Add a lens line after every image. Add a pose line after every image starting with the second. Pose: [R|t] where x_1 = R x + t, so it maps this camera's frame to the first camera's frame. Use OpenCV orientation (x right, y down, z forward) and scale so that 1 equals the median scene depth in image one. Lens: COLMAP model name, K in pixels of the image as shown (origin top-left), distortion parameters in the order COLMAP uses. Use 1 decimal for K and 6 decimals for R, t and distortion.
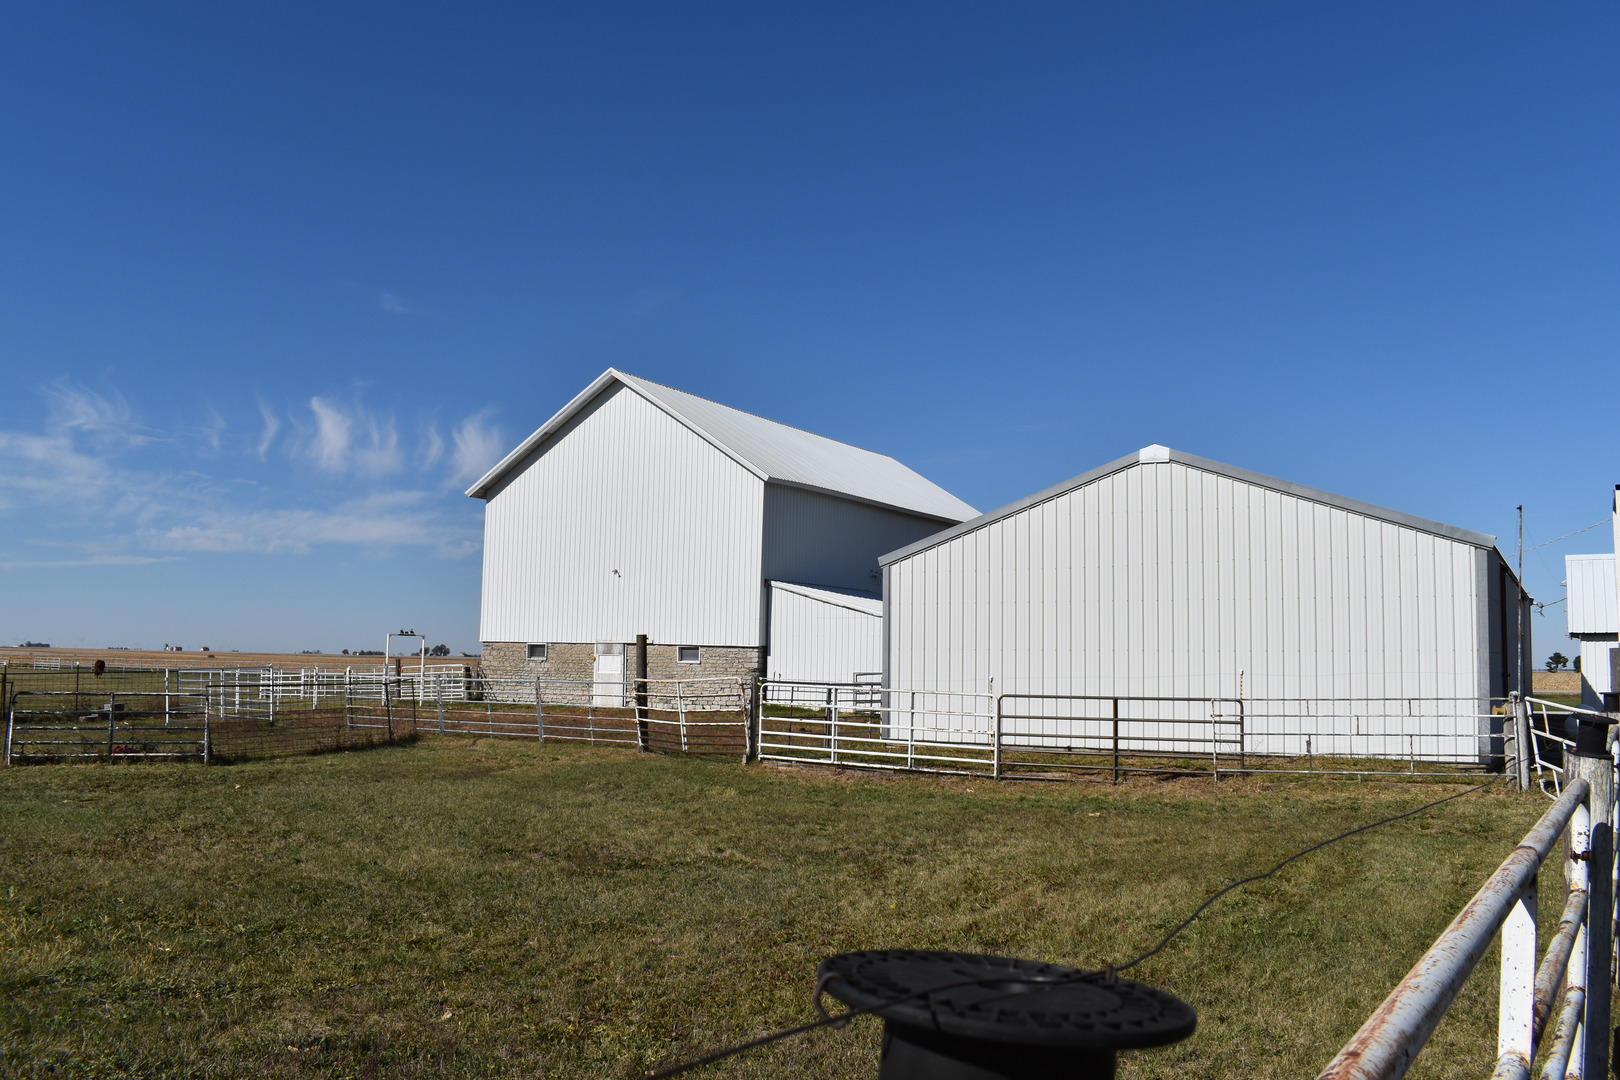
lens RADIAL K [[1262.5, 0, 810.0], [0, 1262.5, 540.0], [0, 0, 1]] dist [-0.098512, 0.018879]
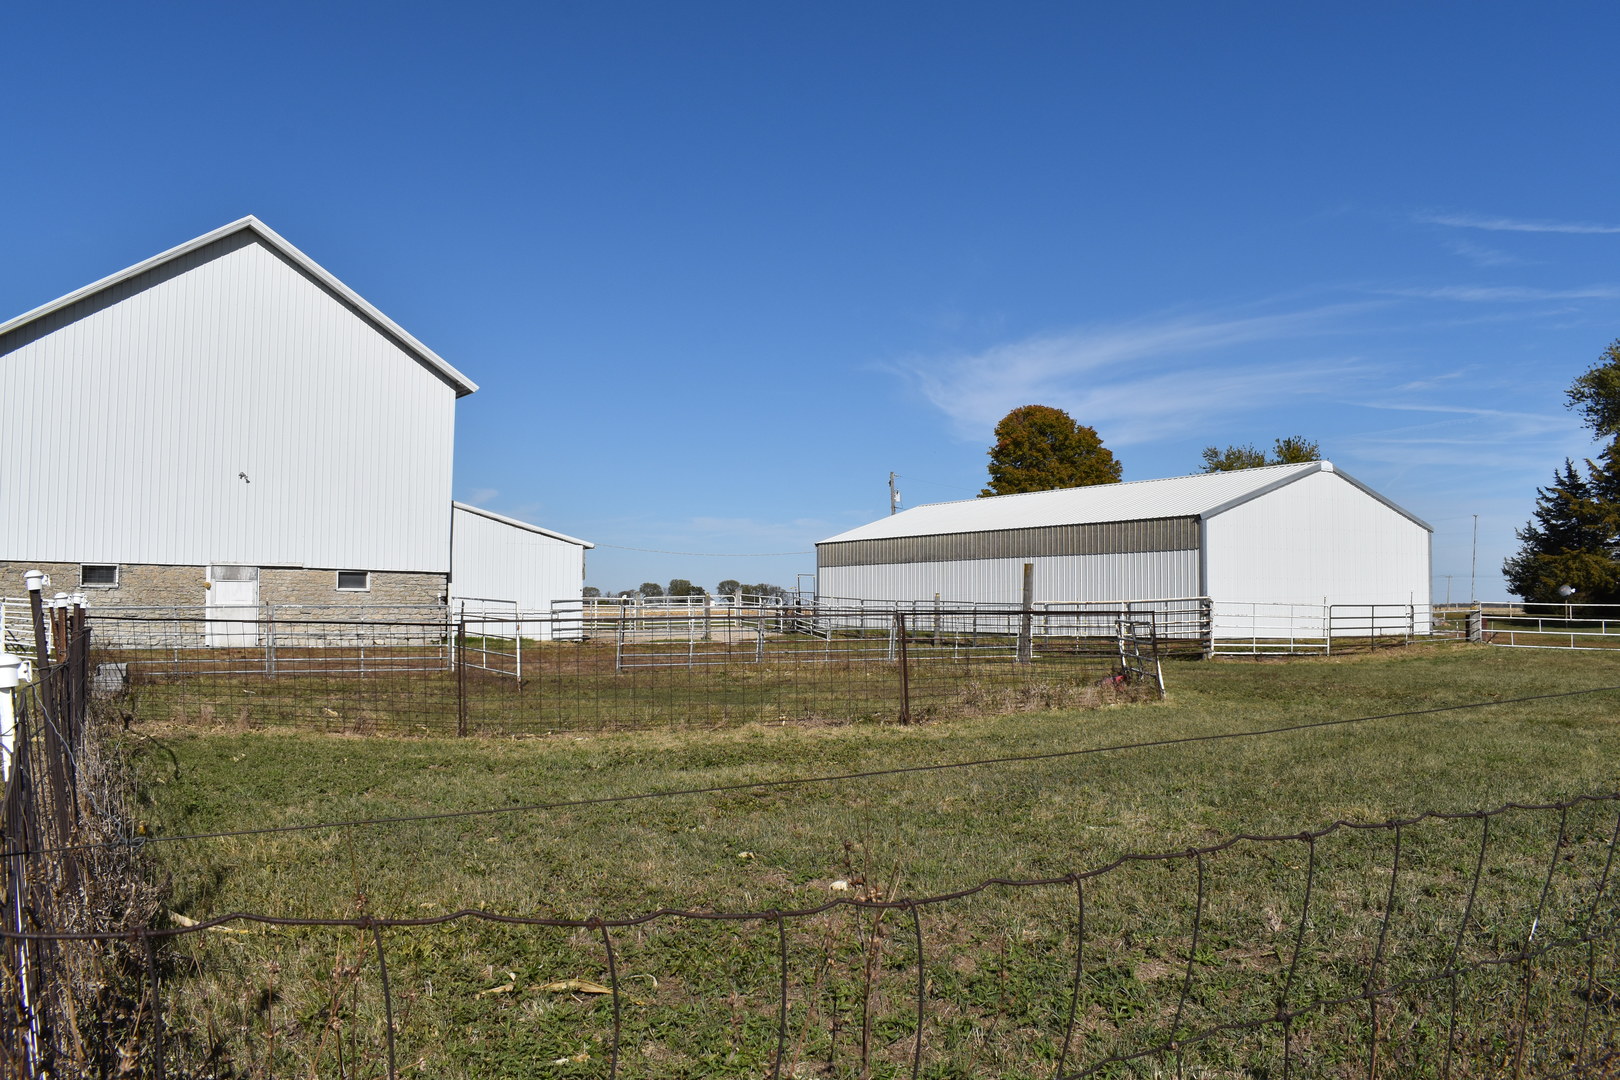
lens RADIAL K [[1262.5, 0, 810.0], [0, 1262.5, 540.0], [0, 0, 1]] dist [-0.098512, 0.018879]
pose [[0.510141, 0.032494, 0.859477, -0.662367], [-0.079197, 0.996815, 0.009321, 0.031390], [-0.856437, -0.072823, 0.511090, 0.310776]]
